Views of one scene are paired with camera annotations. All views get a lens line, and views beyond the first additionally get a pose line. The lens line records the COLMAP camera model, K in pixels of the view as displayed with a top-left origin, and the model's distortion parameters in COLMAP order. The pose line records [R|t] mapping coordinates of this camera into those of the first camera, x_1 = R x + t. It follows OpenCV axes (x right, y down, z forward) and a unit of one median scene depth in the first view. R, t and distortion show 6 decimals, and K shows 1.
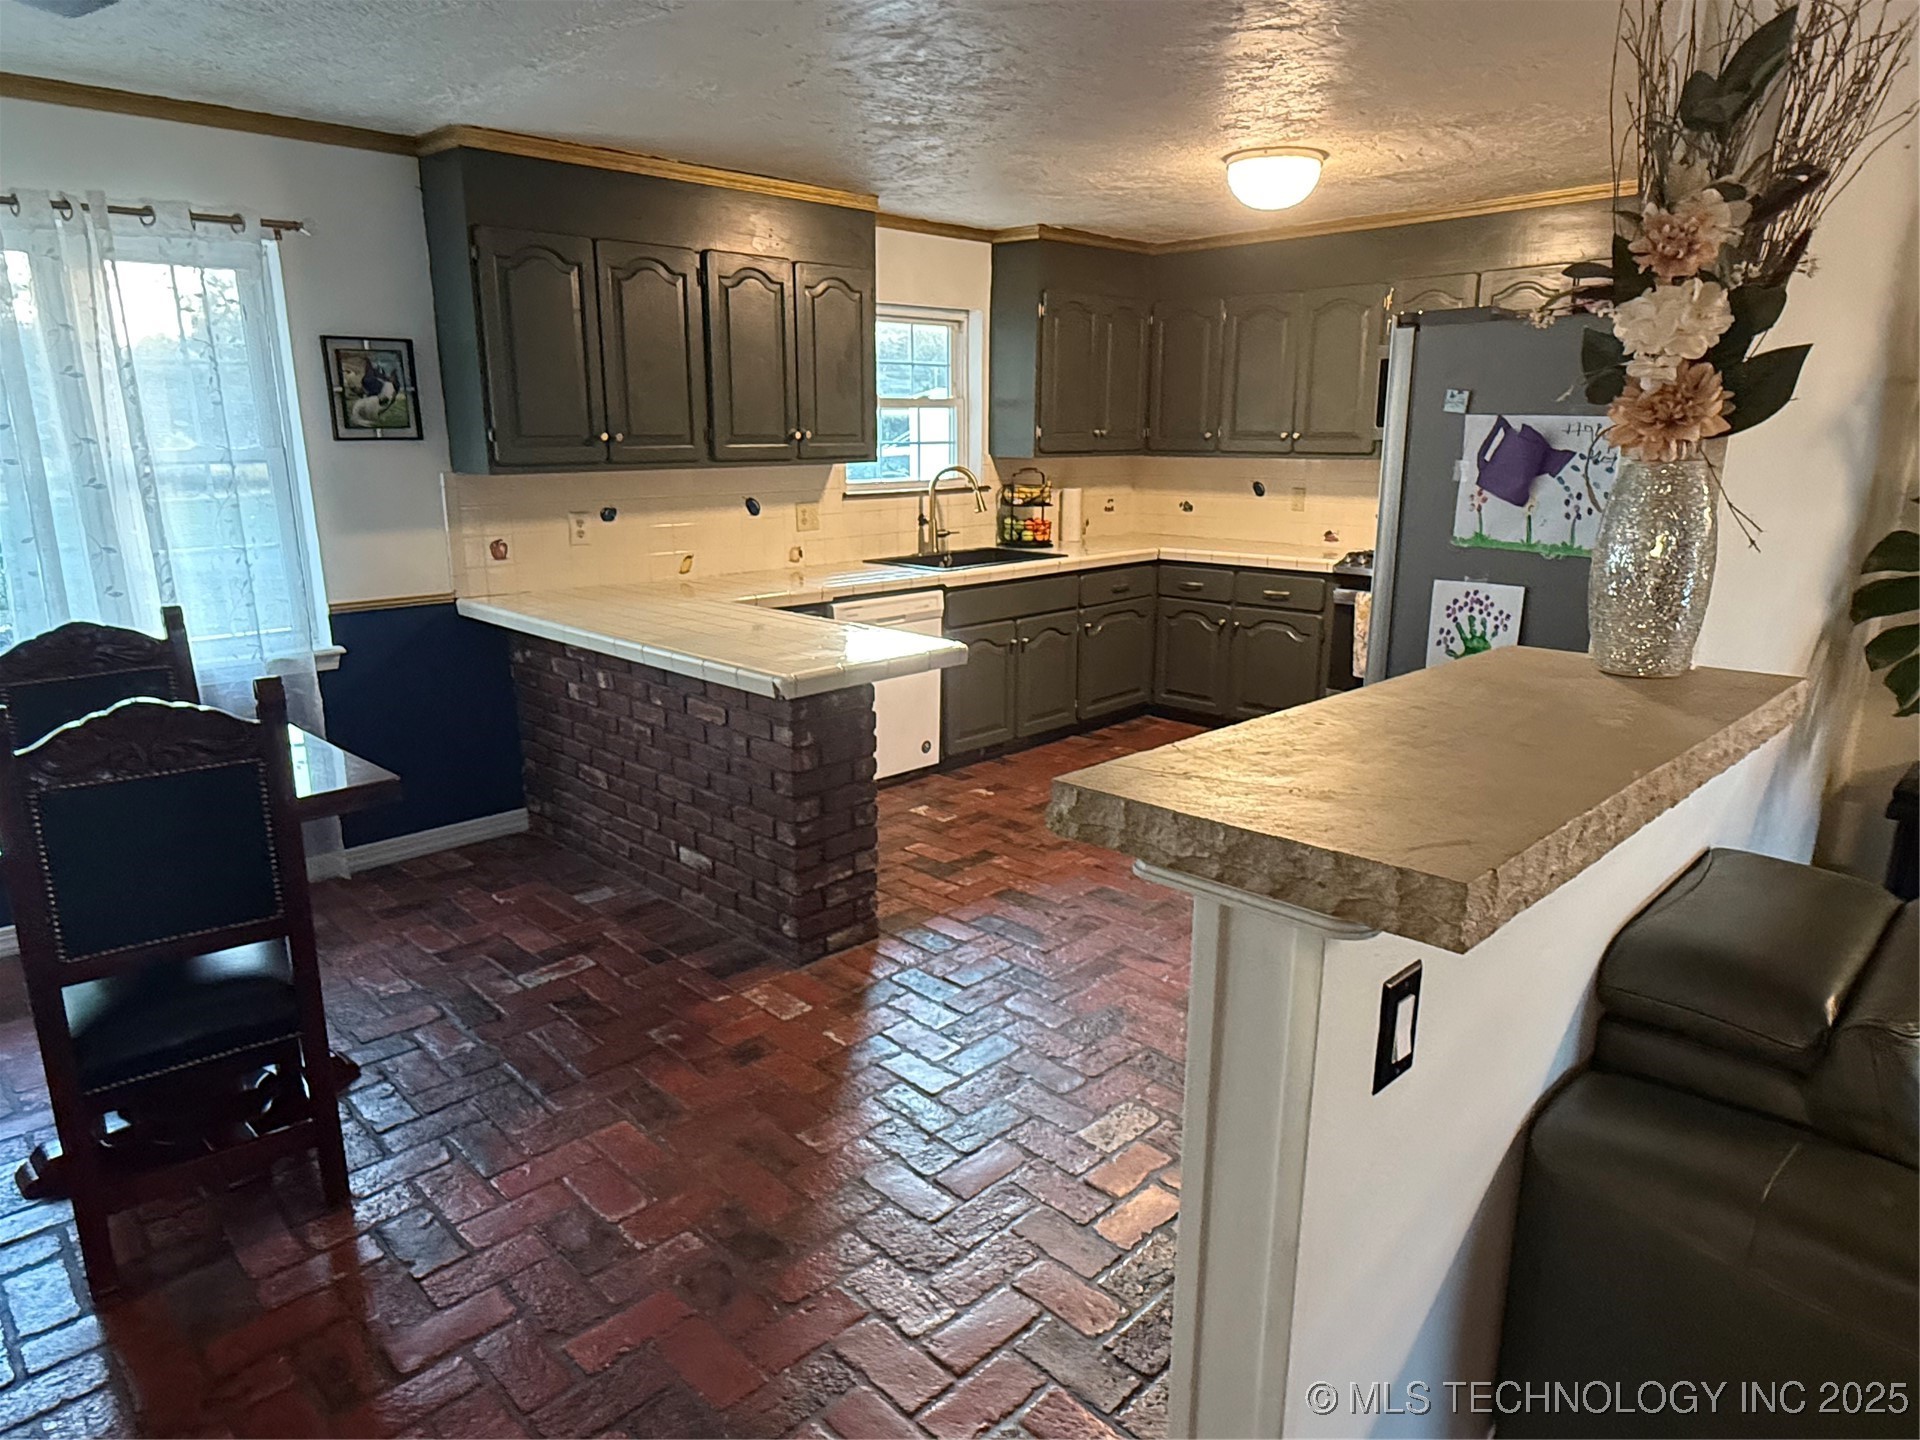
lens RADIAL K [[1182.5, 0, 959.5], [0, 1182.5, 724.3], [0, 0, 1]] dist [-0.004739, -0.000226]
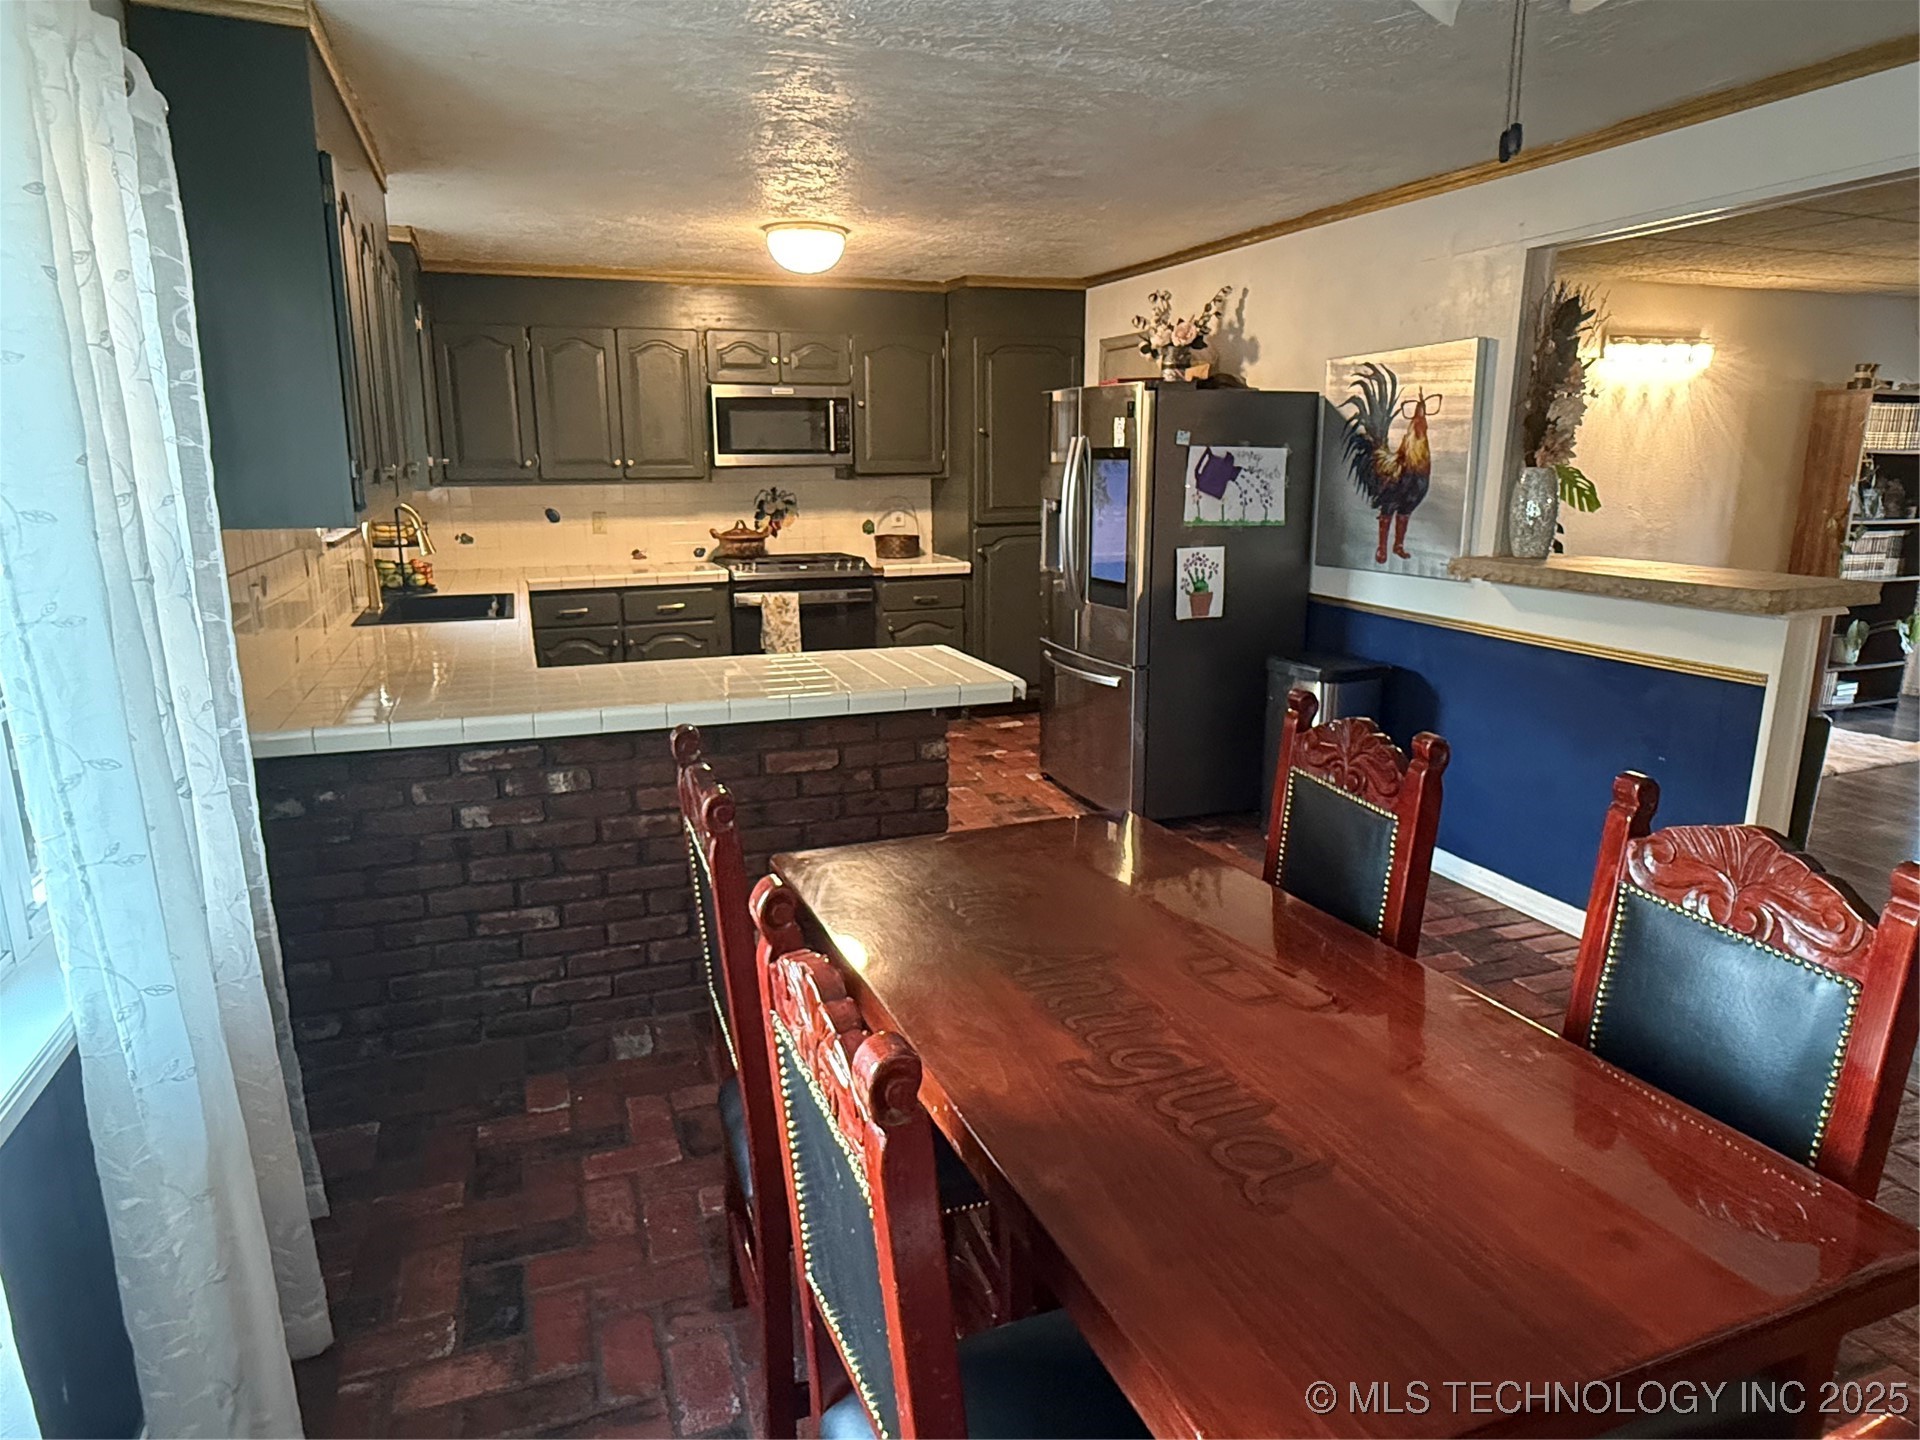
lens RADIAL K [[1182.5, 0, 958.6], [0, 1182.5, 725.9], [0, 0, 1]] dist [-0.004739, -0.000226]
pose [[0.413925, -0.202453, 0.887513, -1.204065], [0.222684, 0.967854, 0.116923, -0.145474], [-0.882654, 0.149238, 0.445702, 0.594506]]
